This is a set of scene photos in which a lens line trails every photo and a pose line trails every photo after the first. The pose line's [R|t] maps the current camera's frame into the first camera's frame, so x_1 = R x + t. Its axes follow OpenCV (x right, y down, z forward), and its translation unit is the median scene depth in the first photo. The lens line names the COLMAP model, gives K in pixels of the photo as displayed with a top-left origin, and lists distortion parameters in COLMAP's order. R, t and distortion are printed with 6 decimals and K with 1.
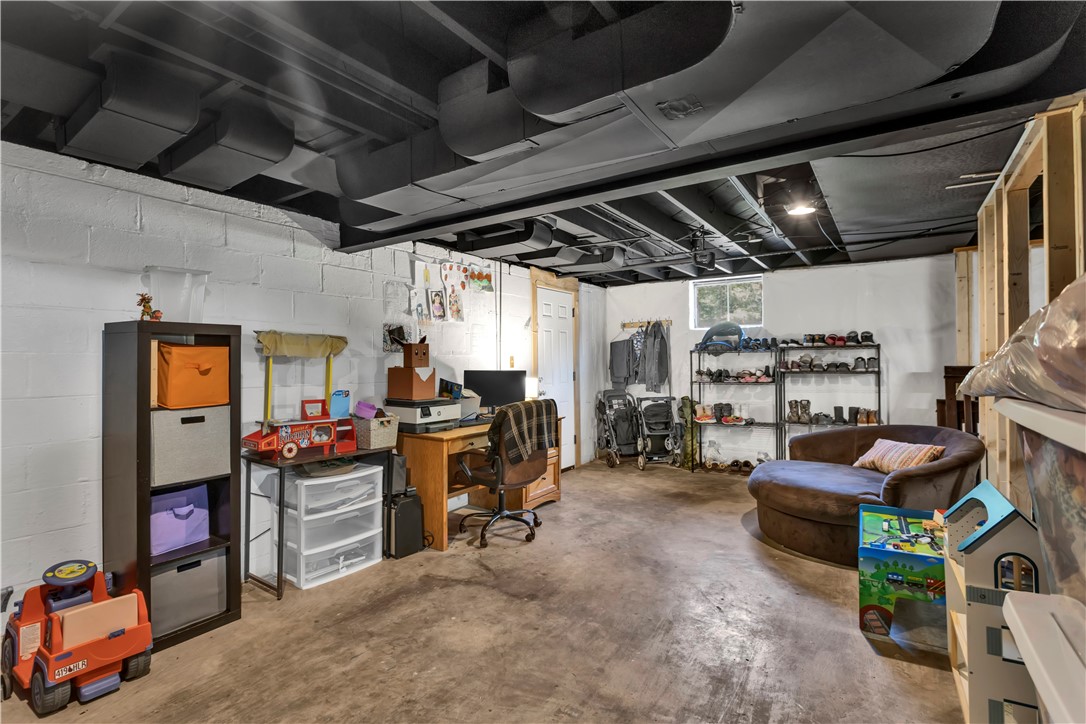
lens RADIAL K [[519.1, 0, 543.6], [0, 519.1, 363.7], [0, 0, 1]] dist [-0.004871, 0.000217]
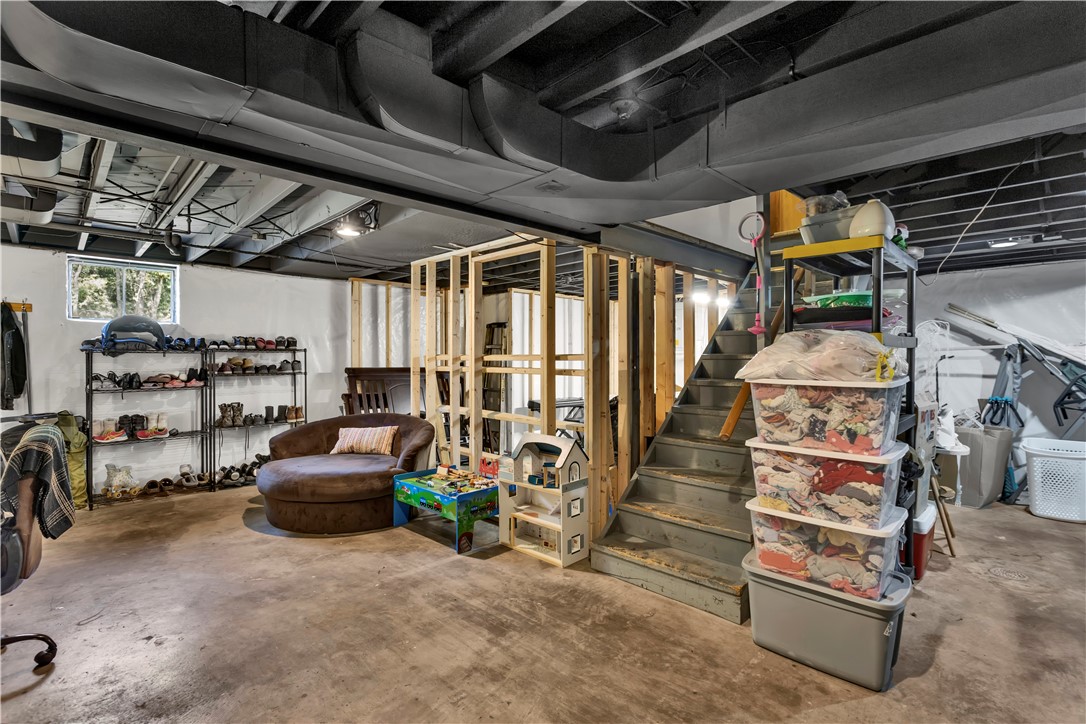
lens RADIAL K [[519.1, 0, 543.5], [0, 519.1, 362.9], [0, 0, 1]] dist [-0.004871, 0.000217]
pose [[0.215530, 0.004208, 0.976488, -0.341636], [-0.000455, 0.999991, -0.004209, -0.001922], [-0.976497, 0.000463, 0.215530, 0.217628]]
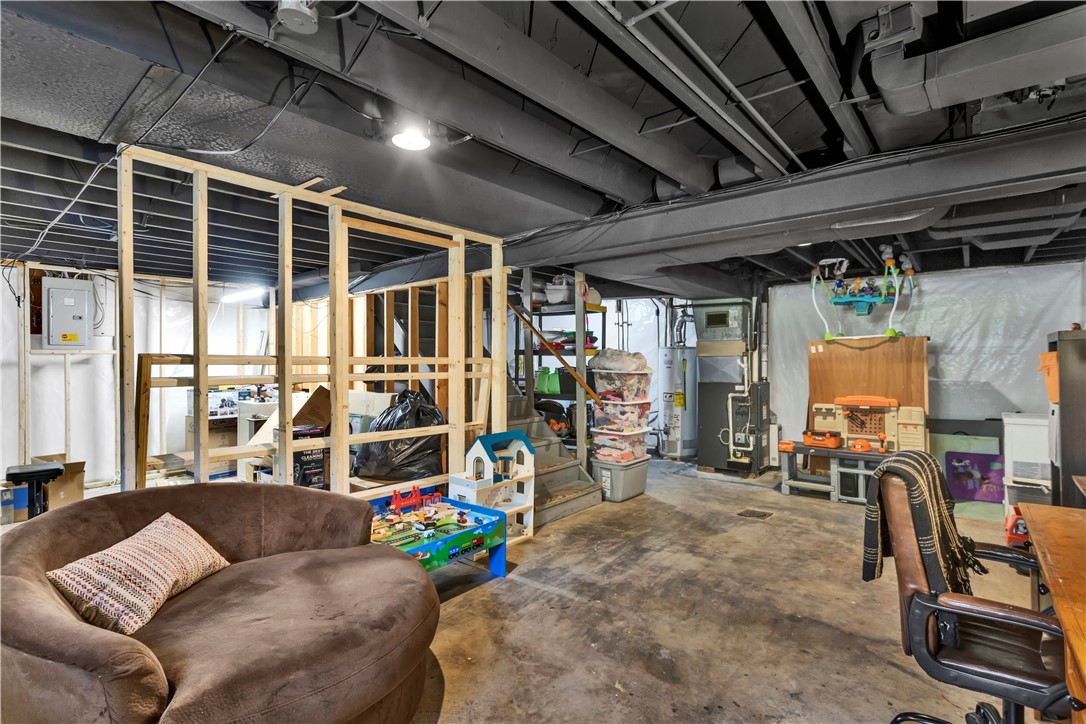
lens RADIAL K [[519.1, 0, 539.7], [0, 519.1, 356.6], [0, 0, 1]] dist [-0.004871, 0.000217]
pose [[-0.993552, 0.008855, 0.113034, 0.175833], [0.008375, 0.999954, -0.004727, -0.014232], [-0.113071, -0.003750, -0.993580, 1.069316]]
